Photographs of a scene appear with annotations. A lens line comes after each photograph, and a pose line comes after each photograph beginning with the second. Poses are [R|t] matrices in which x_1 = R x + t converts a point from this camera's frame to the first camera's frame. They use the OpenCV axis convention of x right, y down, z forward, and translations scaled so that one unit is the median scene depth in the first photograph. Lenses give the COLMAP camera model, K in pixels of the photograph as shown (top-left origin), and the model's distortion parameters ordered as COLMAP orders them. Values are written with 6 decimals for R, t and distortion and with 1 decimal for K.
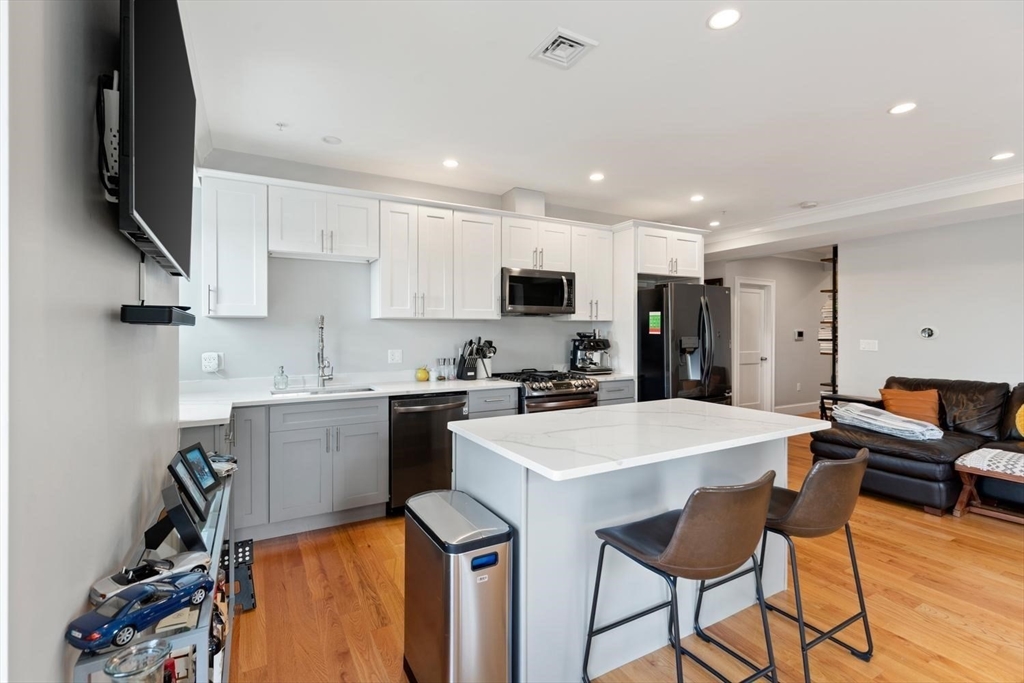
lens RADIAL K [[464.3, 0, 507.5], [0, 464.3, 333.0], [0, 0, 1]] dist [0.004182, 0.000321]
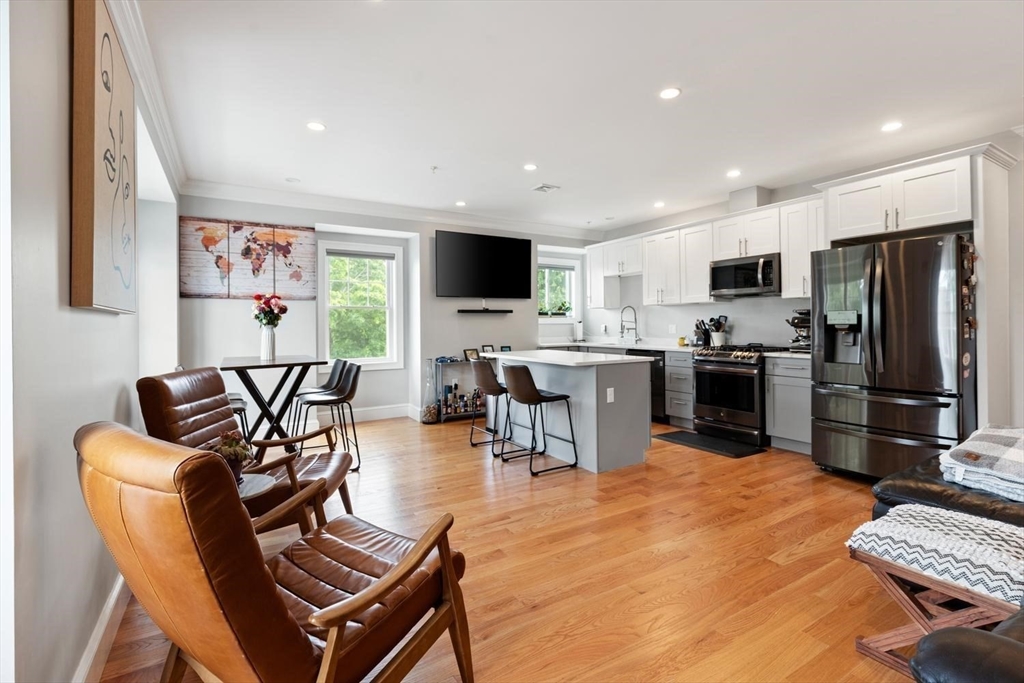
lens RADIAL K [[464.3, 0, 507.5], [0, 464.3, 333.0], [0, 0, 1]] dist [0.004182, 0.000321]
pose [[0.029176, 0.018934, -0.999395, 1.279098], [0.007476, 0.999788, 0.019160, 0.028269], [0.999546, -0.008031, 0.029028, 0.396060]]
